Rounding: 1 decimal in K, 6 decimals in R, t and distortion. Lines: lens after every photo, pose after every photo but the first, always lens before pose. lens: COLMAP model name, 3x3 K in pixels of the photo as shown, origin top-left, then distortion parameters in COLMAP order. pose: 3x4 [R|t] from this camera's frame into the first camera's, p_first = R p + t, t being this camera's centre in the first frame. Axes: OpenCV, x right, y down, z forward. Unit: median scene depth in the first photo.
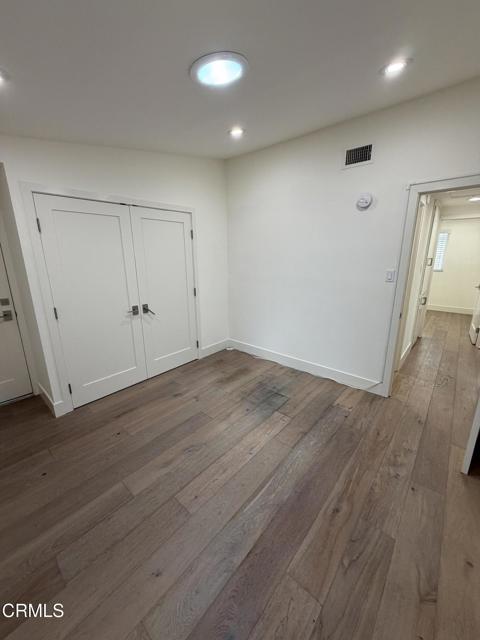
lens RADIAL K [[255.3, 0, 239.0], [0, 255.3, 319.3], [0, 0, 1]] dist [0.000332, 0.000286]
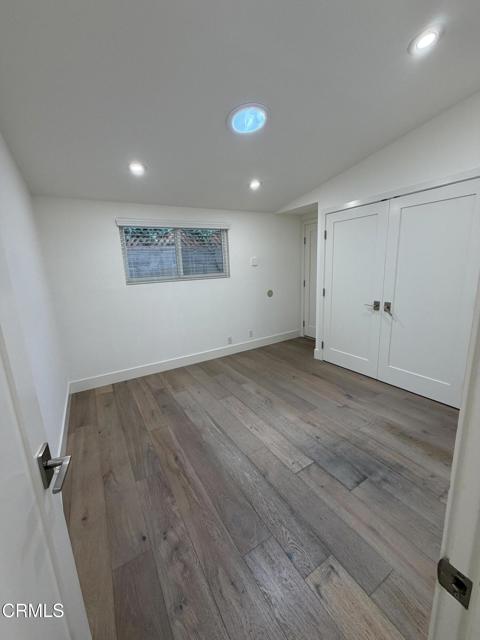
lens RADIAL K [[255.3, 0, 239.7], [0, 255.3, 318.9], [0, 0, 1]] dist [0.000332, 0.000286]
pose [[-0.311738, 0.219676, -0.924425, 0.871851], [-0.189040, 0.939118, 0.286916, -0.215074], [0.931173, 0.264195, -0.251231, 0.957022]]
